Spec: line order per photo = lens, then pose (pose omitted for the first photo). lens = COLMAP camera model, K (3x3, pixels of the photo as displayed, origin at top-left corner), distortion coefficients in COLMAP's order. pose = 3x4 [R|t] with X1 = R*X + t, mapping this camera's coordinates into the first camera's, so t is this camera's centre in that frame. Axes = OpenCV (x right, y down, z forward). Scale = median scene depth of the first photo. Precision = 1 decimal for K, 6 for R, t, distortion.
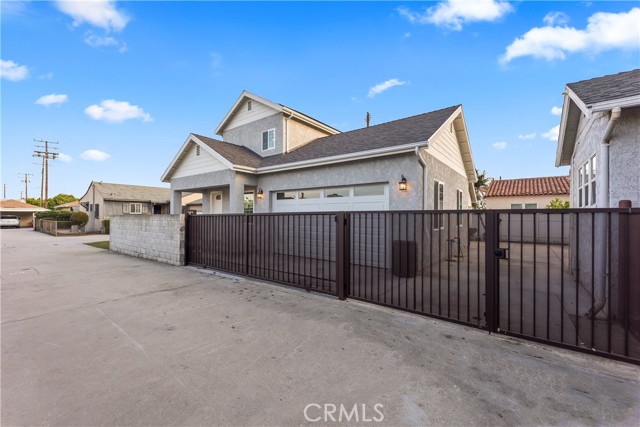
lens RADIAL K [[264.3, 0, 320.0], [0, 264.3, 213.5], [0, 0, 1]] dist [-0.000293, -0.000728]
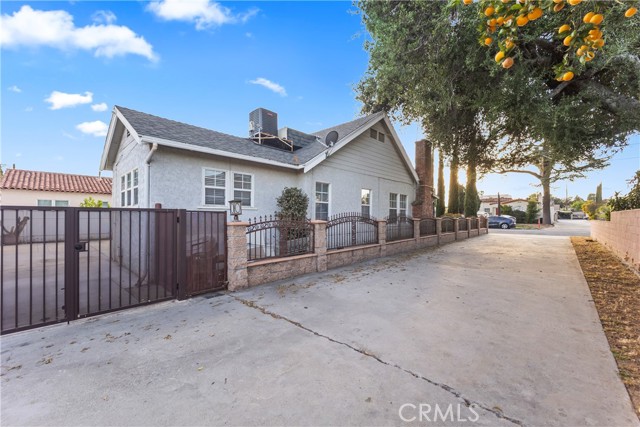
lens RADIAL K [[264.3, 0, 320.0], [0, 264.3, 213.5], [0, 0, 1]] dist [-0.000293, -0.000728]
pose [[0.092618, 0.004228, 0.995693, -0.284565], [-0.014029, 0.999897, -0.002941, -0.000305], [-0.995603, -0.013696, 0.092667, -0.089874]]
